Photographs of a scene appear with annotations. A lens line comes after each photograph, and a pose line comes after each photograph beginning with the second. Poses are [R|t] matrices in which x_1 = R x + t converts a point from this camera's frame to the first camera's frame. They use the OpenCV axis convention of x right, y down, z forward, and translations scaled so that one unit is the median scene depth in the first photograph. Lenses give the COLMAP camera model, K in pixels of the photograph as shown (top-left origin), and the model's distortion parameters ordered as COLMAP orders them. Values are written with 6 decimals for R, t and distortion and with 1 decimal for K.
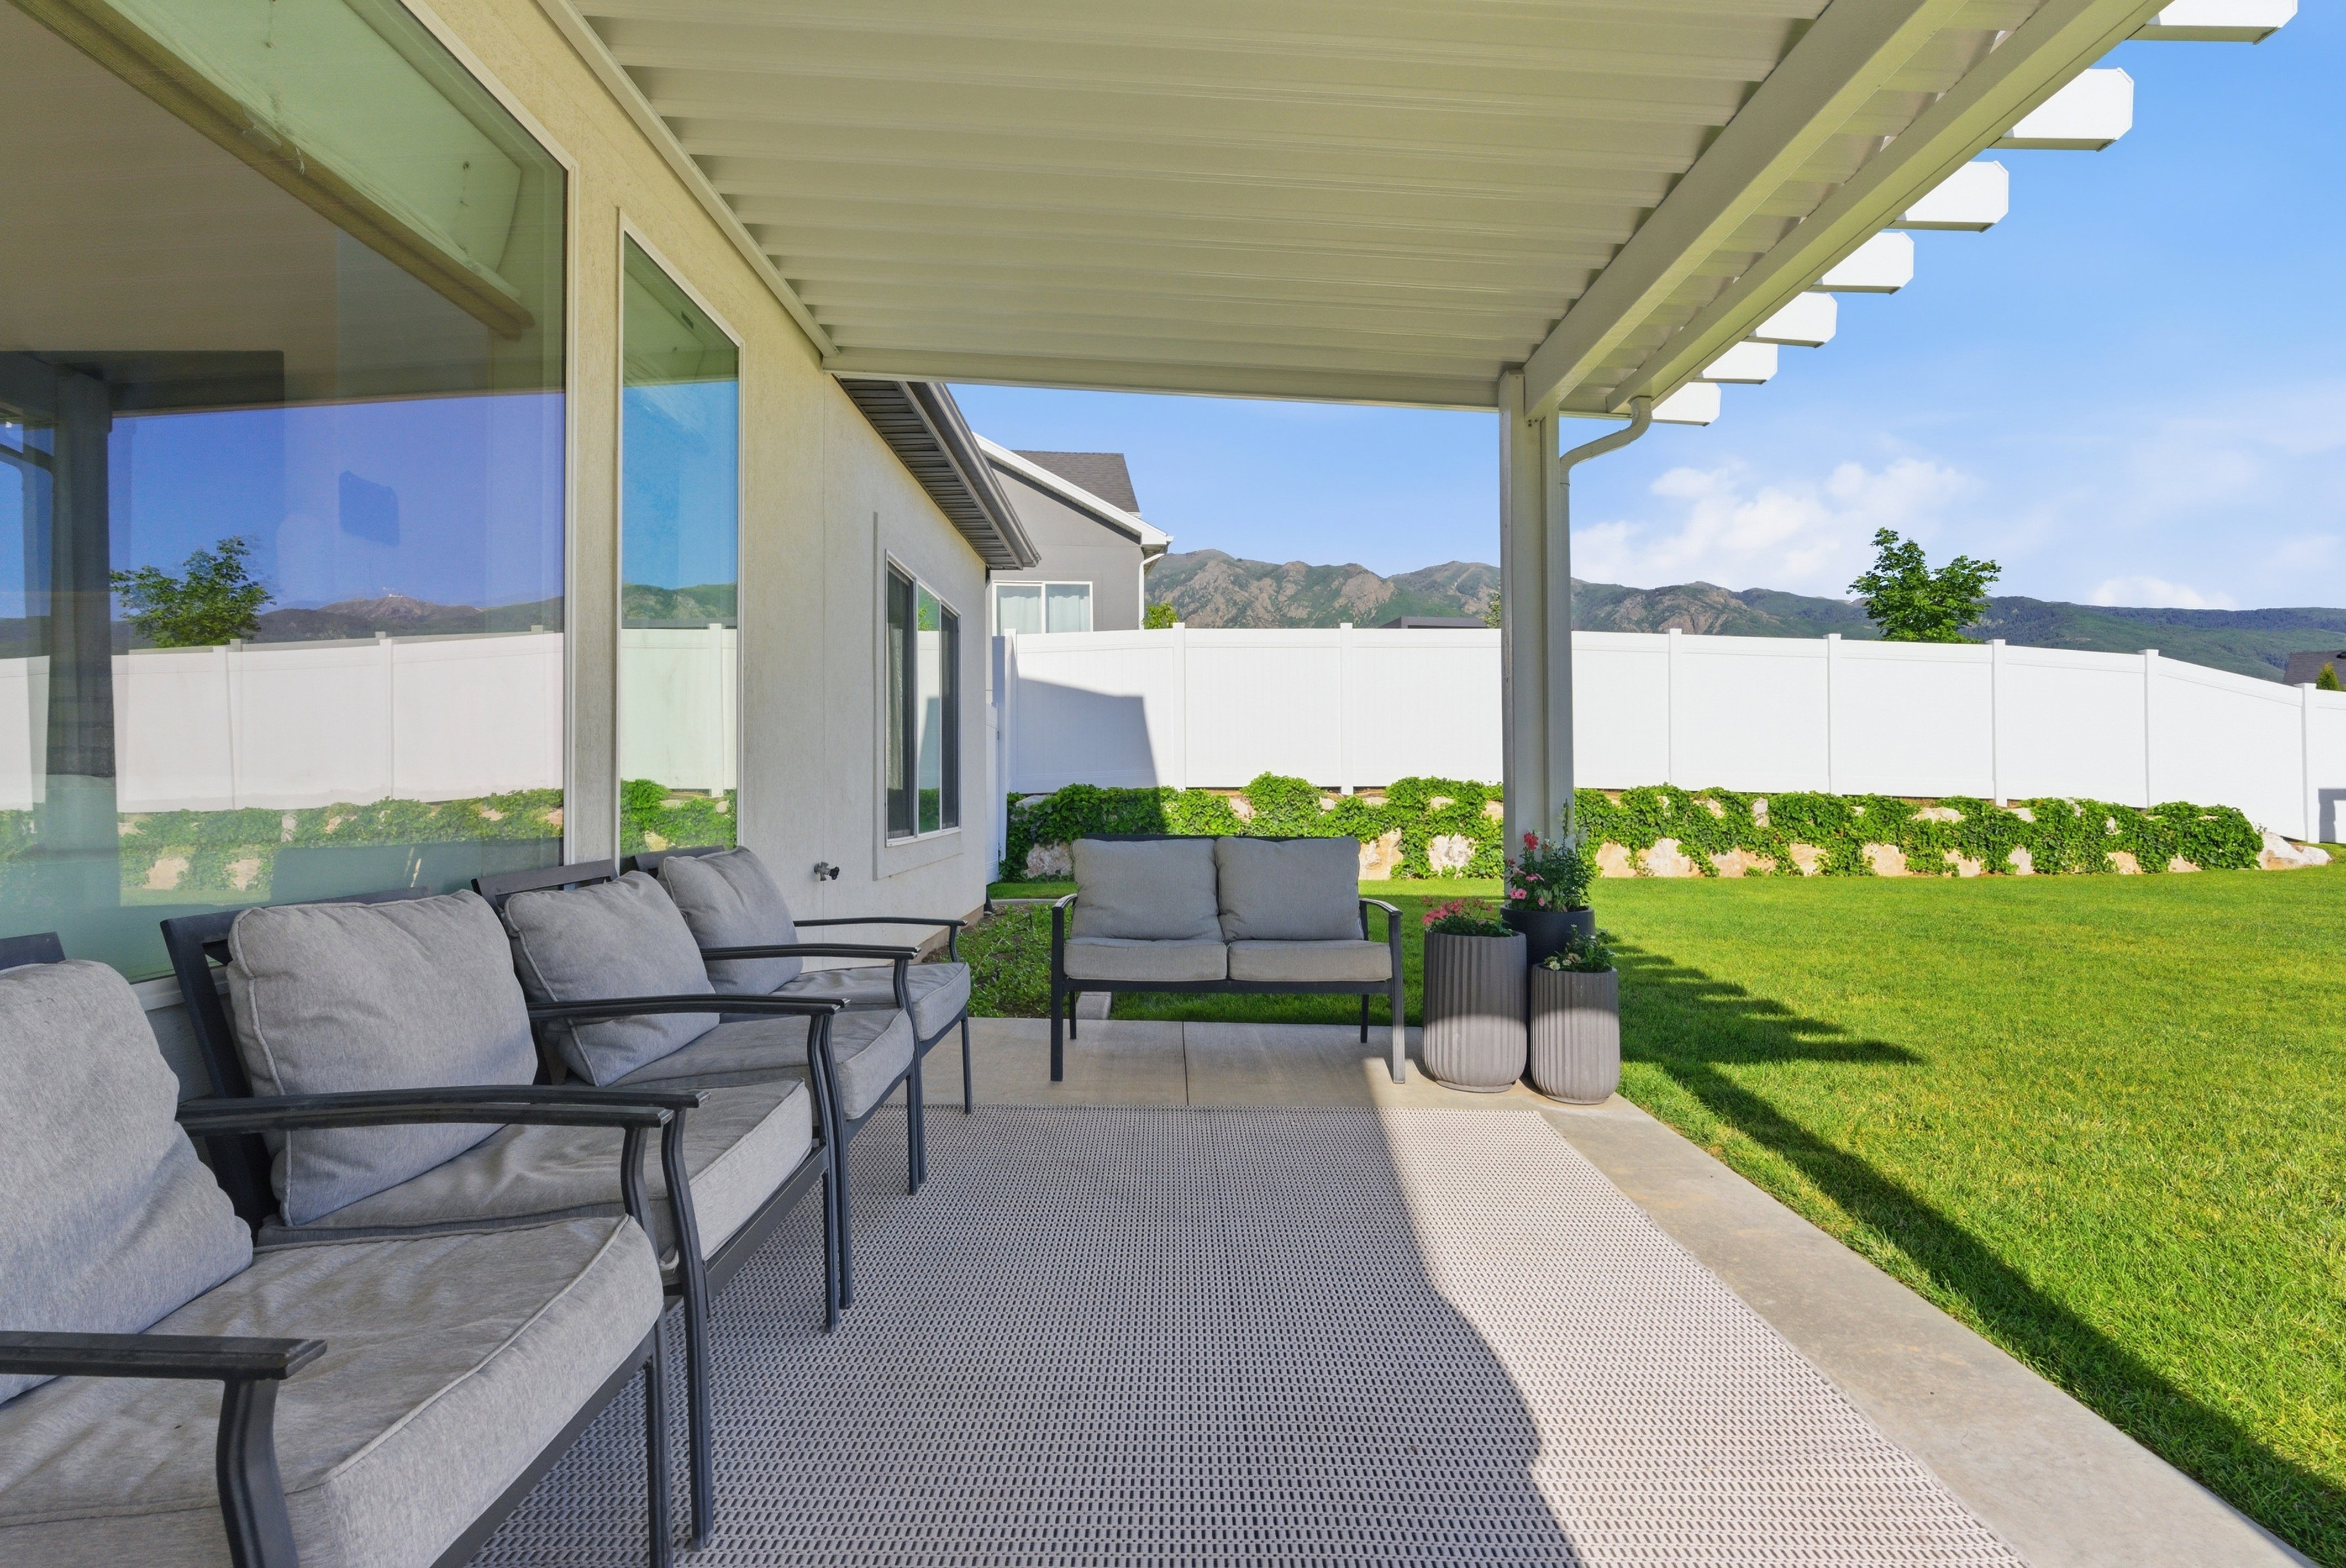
lens RADIAL K [[1134.8, 0, 1172.5], [0, 1134.8, 778.8], [0, 0, 1]] dist [-0.006110, -0.000254]
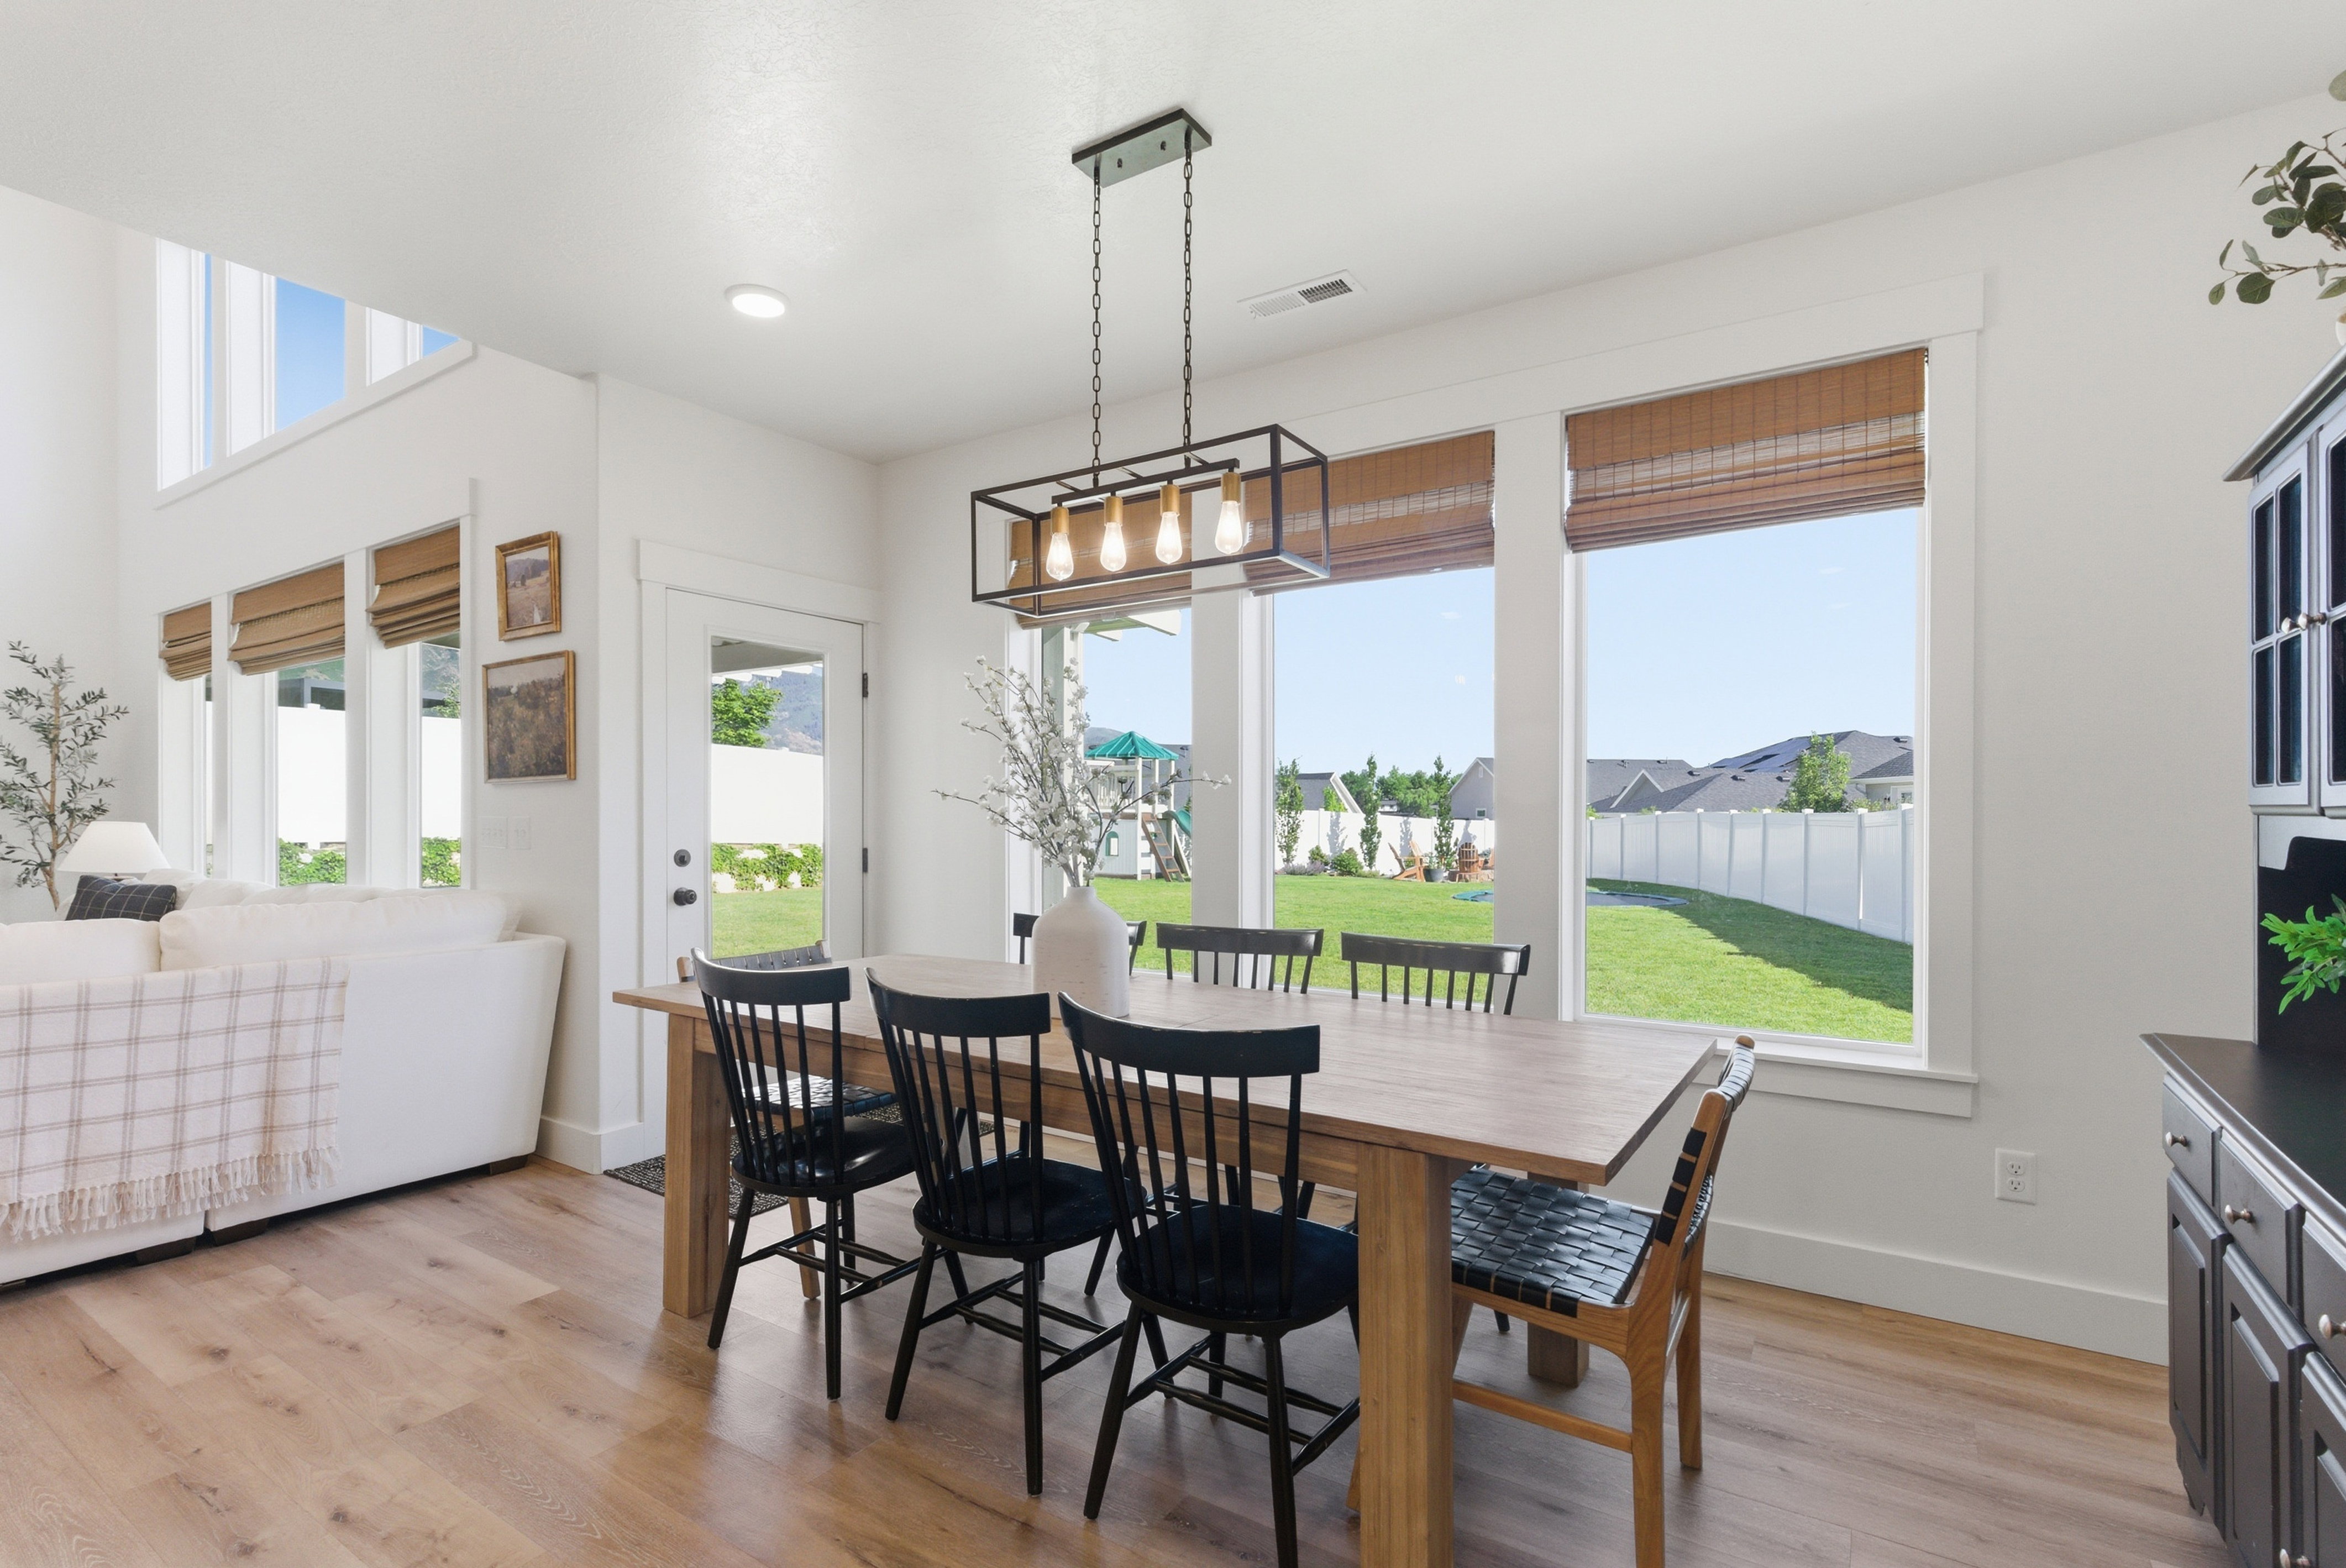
lens RADIAL K [[1134.8, 0, 1180.2], [0, 1134.8, 807.5], [0, 0, 1]] dist [-0.006110, -0.000254]
pose [[0.562236, 0.008836, 0.826930, -0.342423], [0.002424, 0.999921, -0.012332, -0.014539], [-0.826973, 0.008937, 0.562170, -0.448623]]
